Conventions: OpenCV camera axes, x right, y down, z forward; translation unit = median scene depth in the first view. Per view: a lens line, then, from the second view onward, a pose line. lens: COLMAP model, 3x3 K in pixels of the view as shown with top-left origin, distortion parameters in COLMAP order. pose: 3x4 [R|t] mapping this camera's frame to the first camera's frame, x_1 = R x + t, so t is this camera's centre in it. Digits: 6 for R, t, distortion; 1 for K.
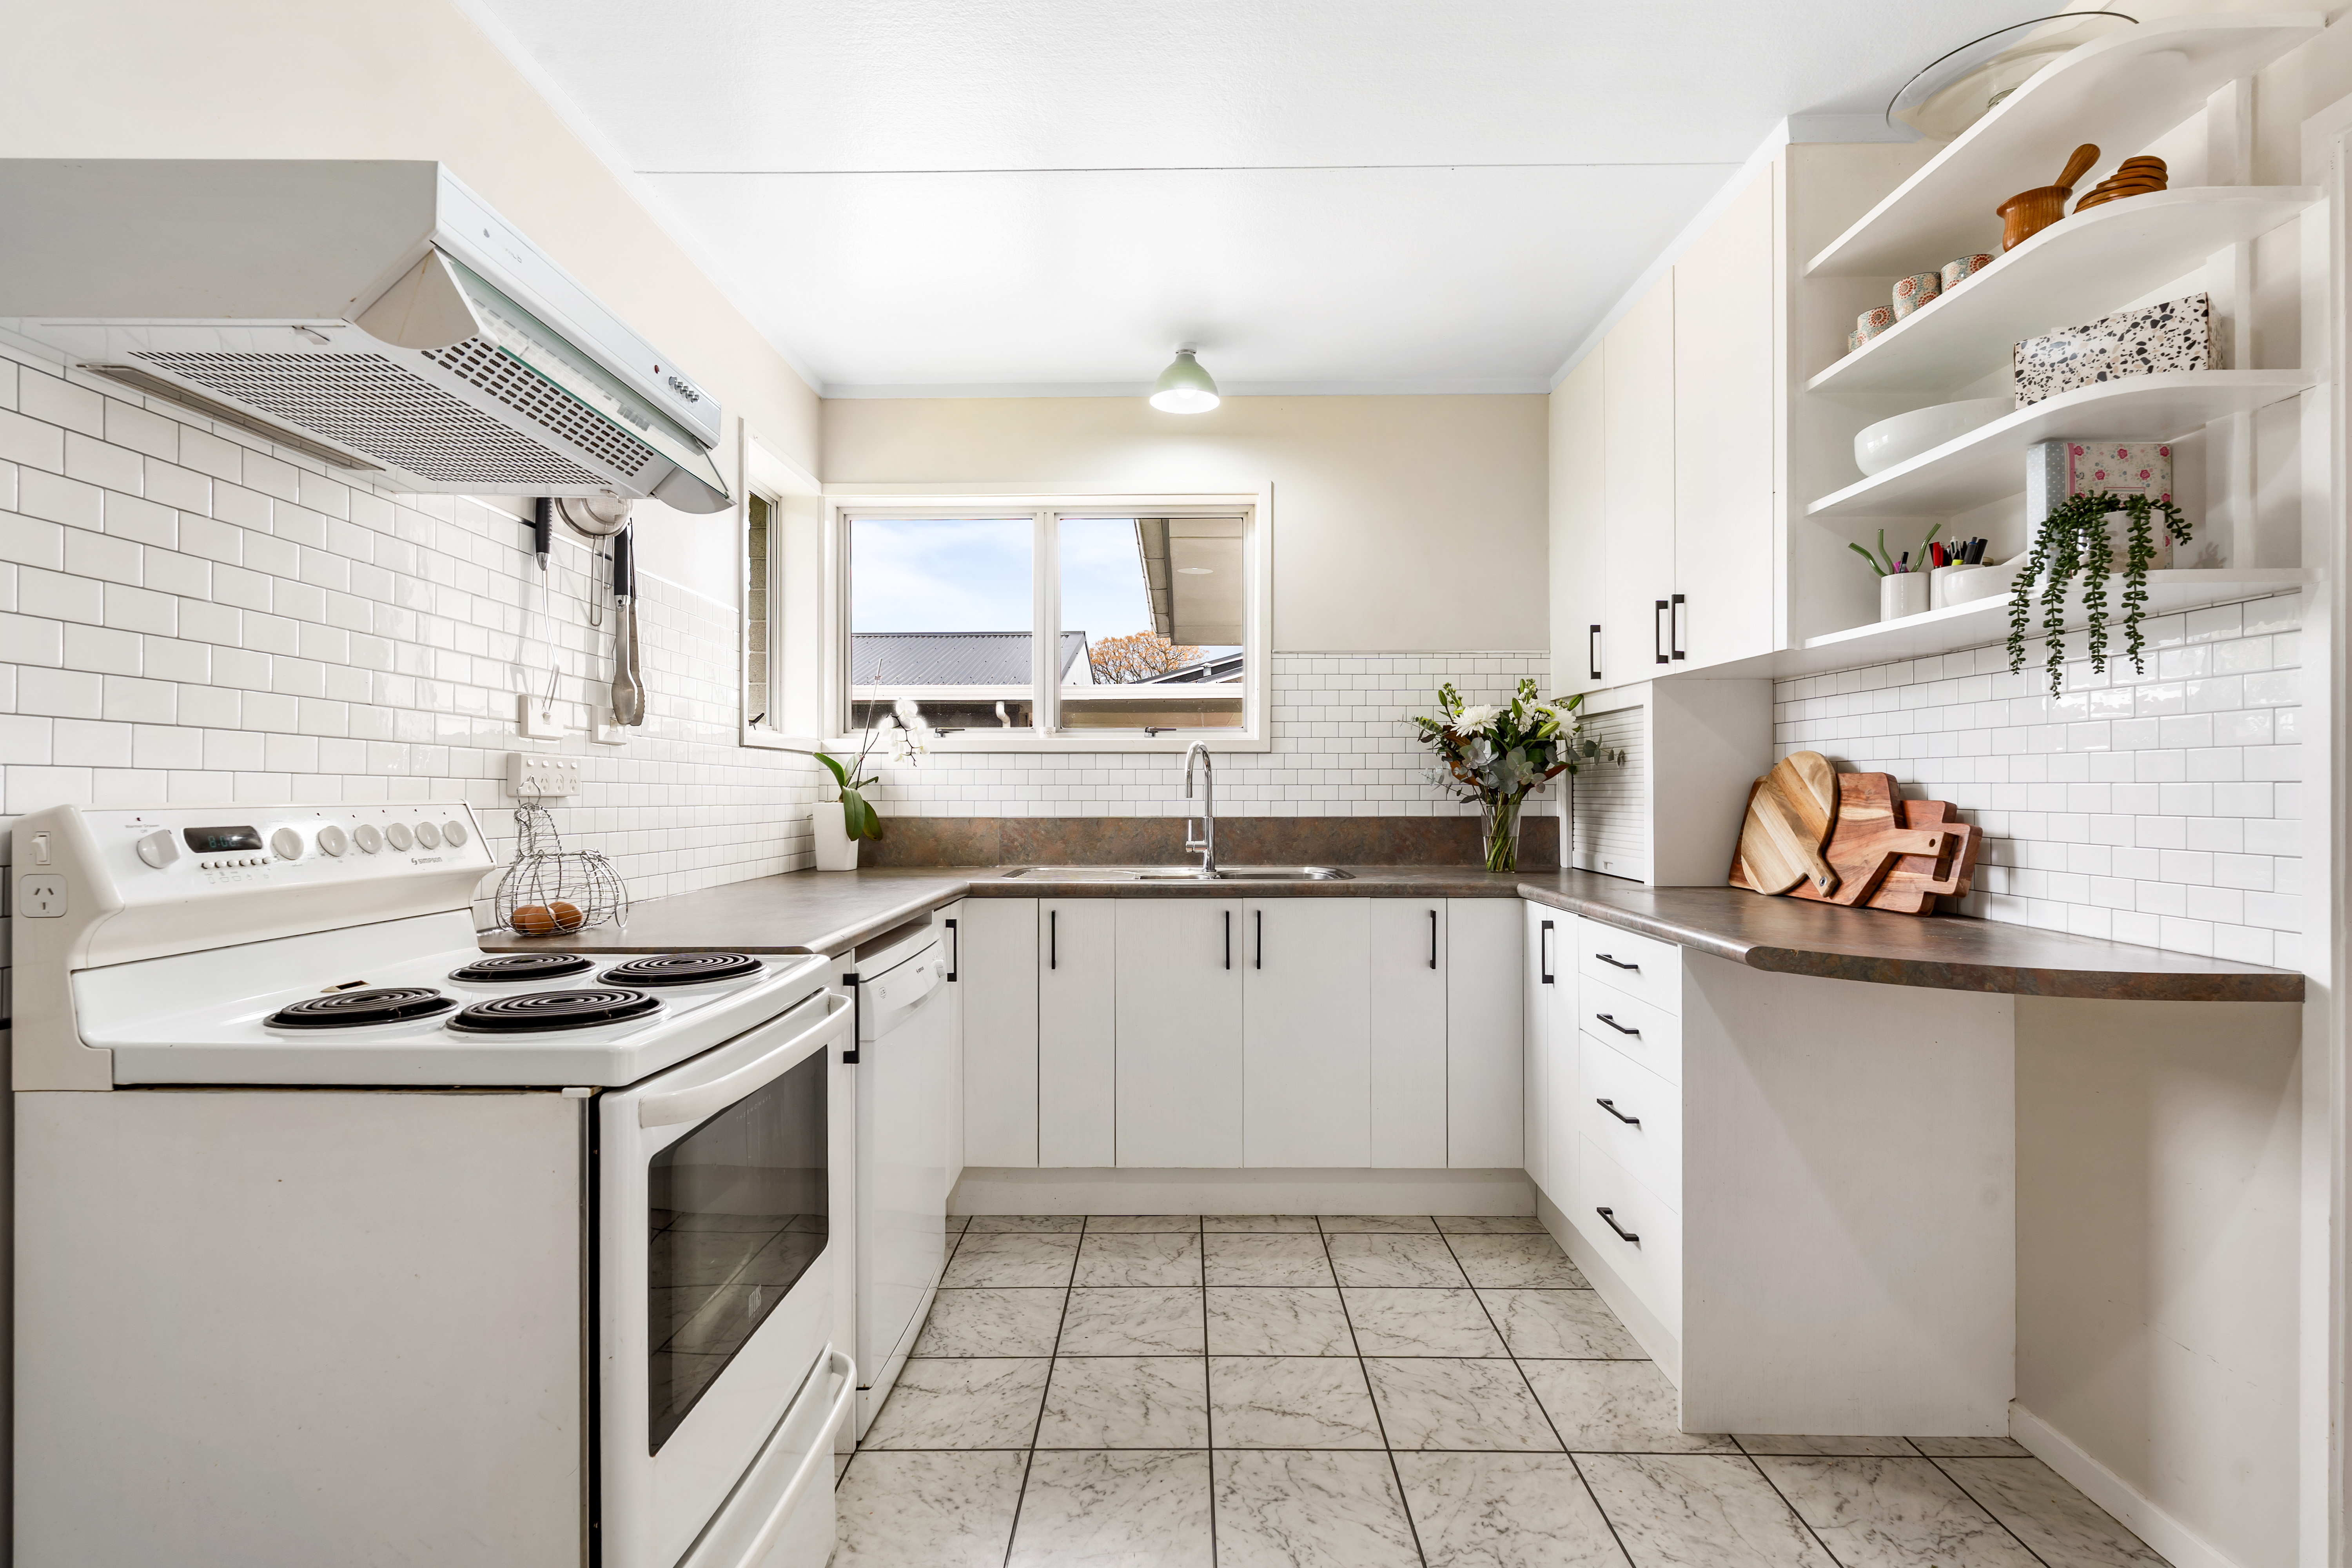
lens RADIAL K [[1068.0, 0, 1176.0], [0, 1068.0, 784.0], [0, 0, 1]] dist [-0.000034, -0.000004]
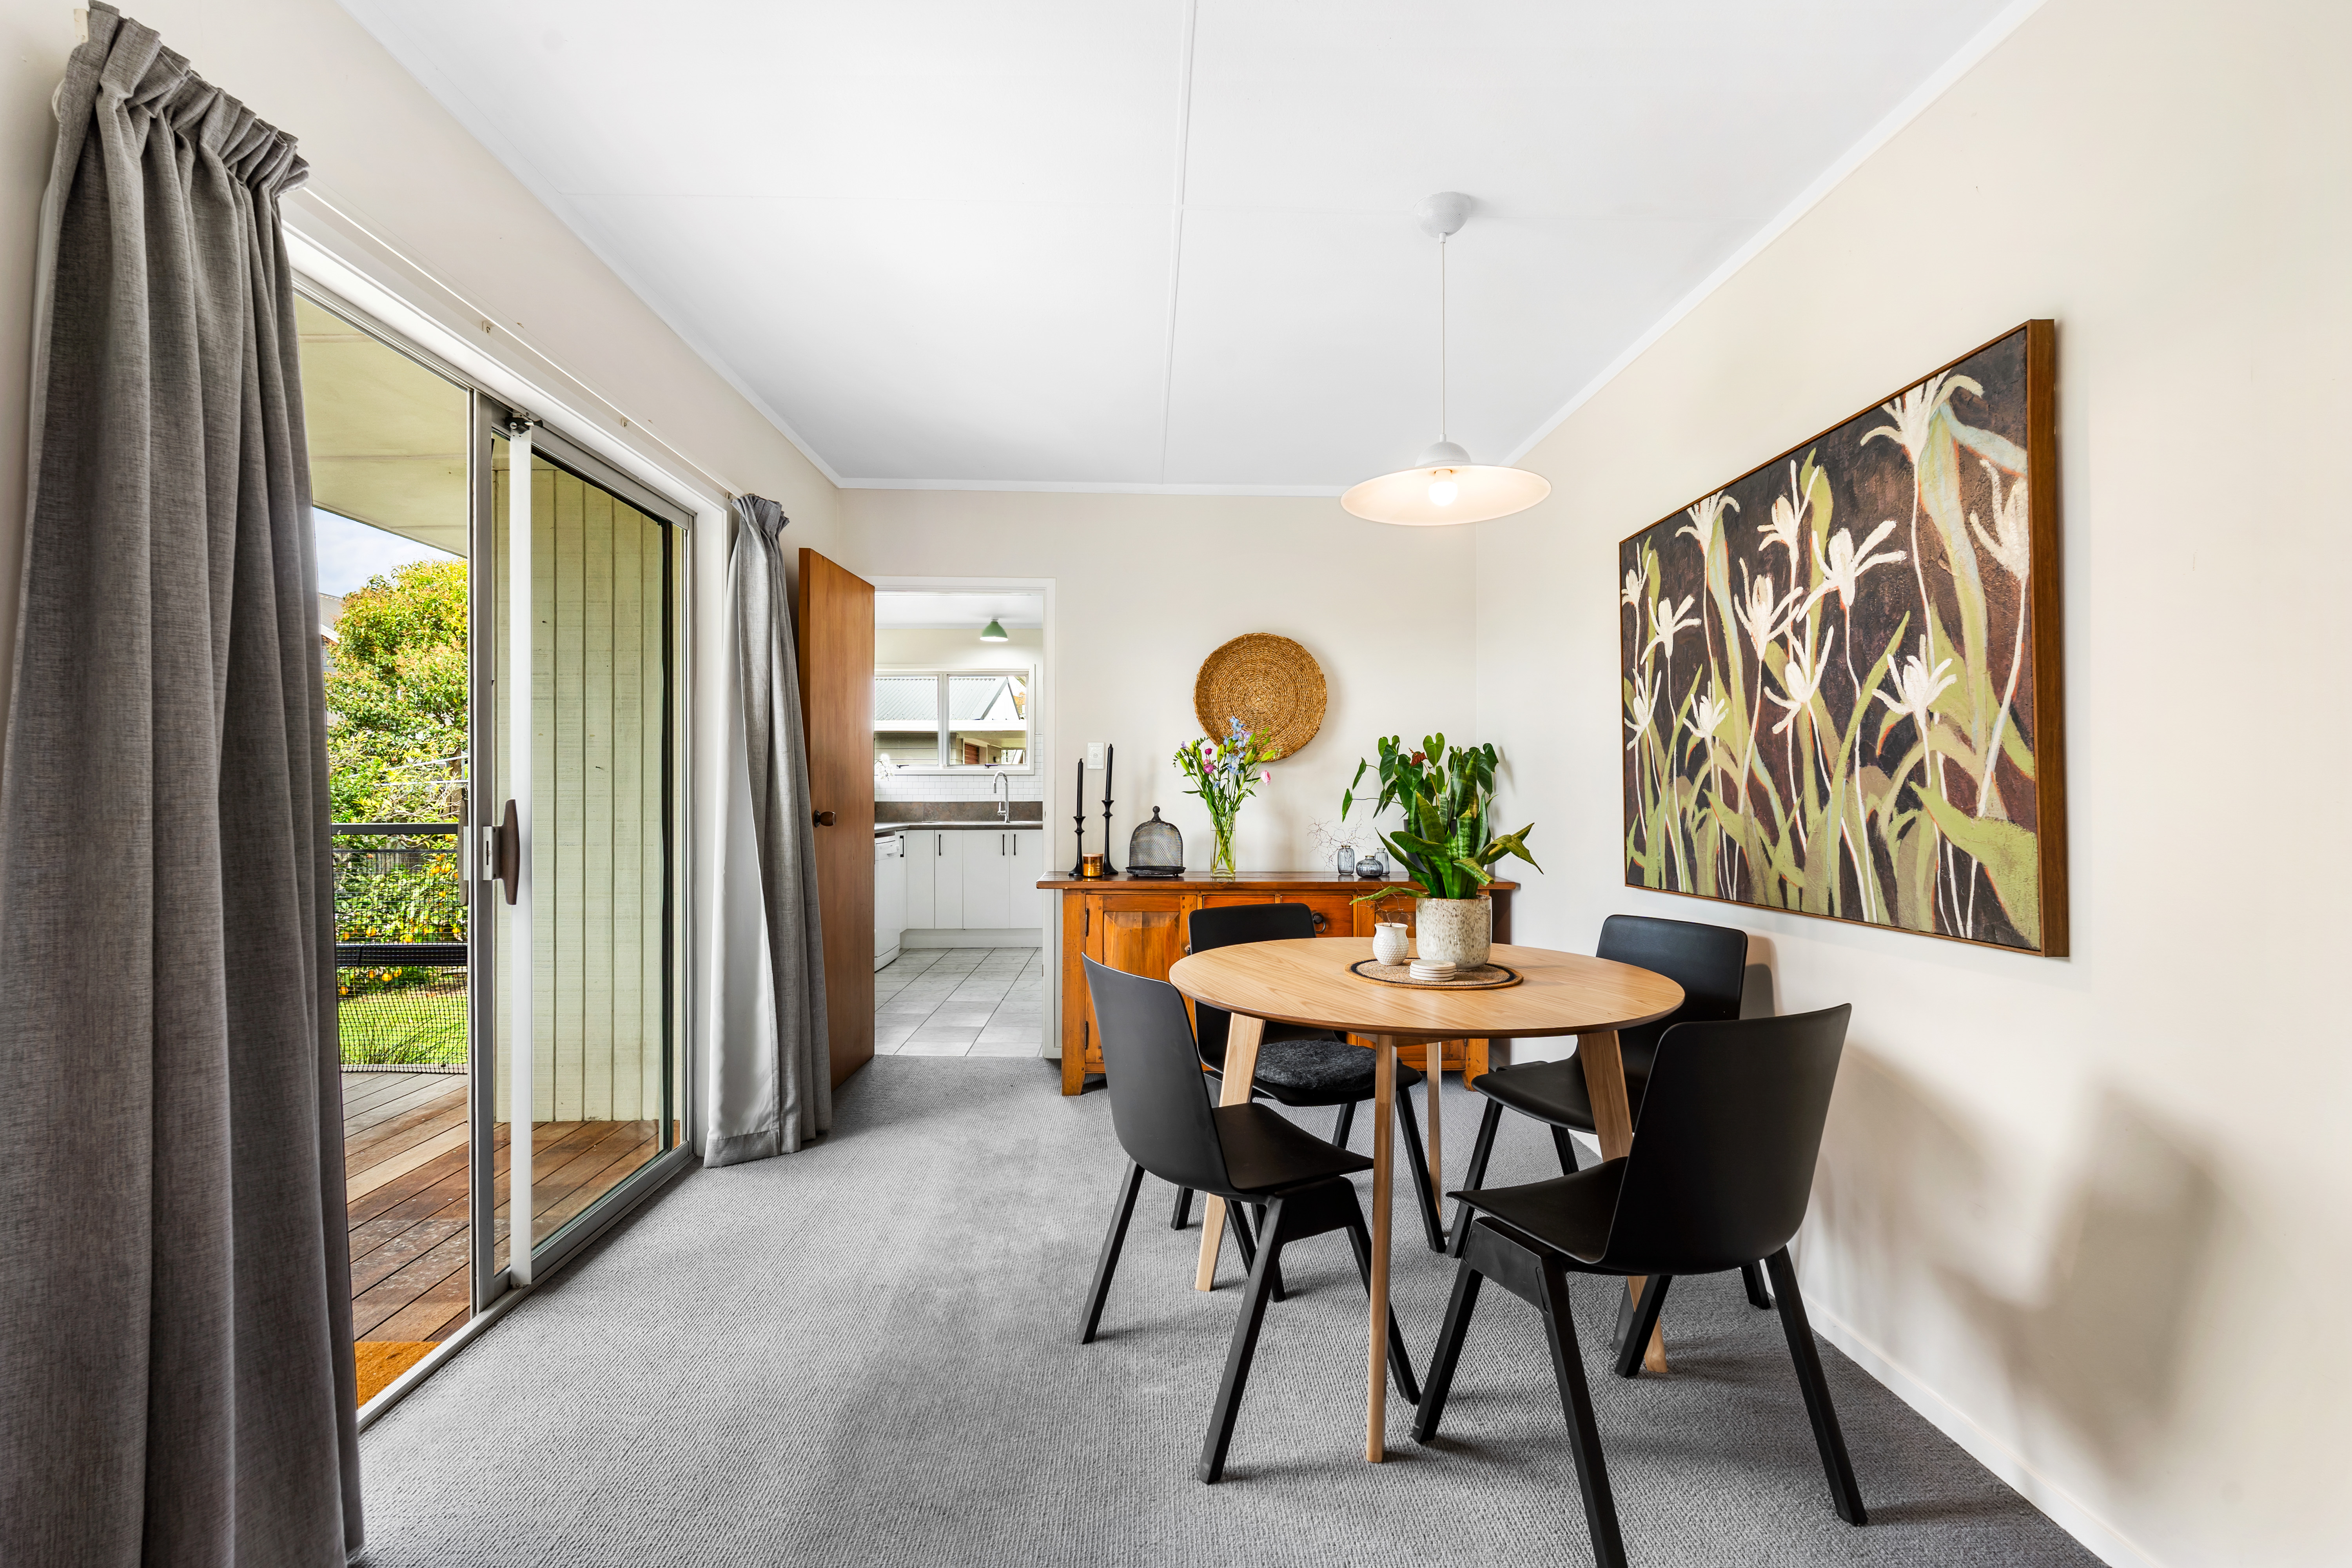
lens RADIAL K [[1064.4, 0, 1173.8], [0, 1064.4, 790.1], [0, 0, 1]] dist [-0.000672, 0.000474]
pose [[0.999434, 0.001986, 0.033584, 0.342269], [-0.002313, 0.999950, 0.009685, -0.020269], [-0.033563, -0.009757, 0.999389, -1.526965]]
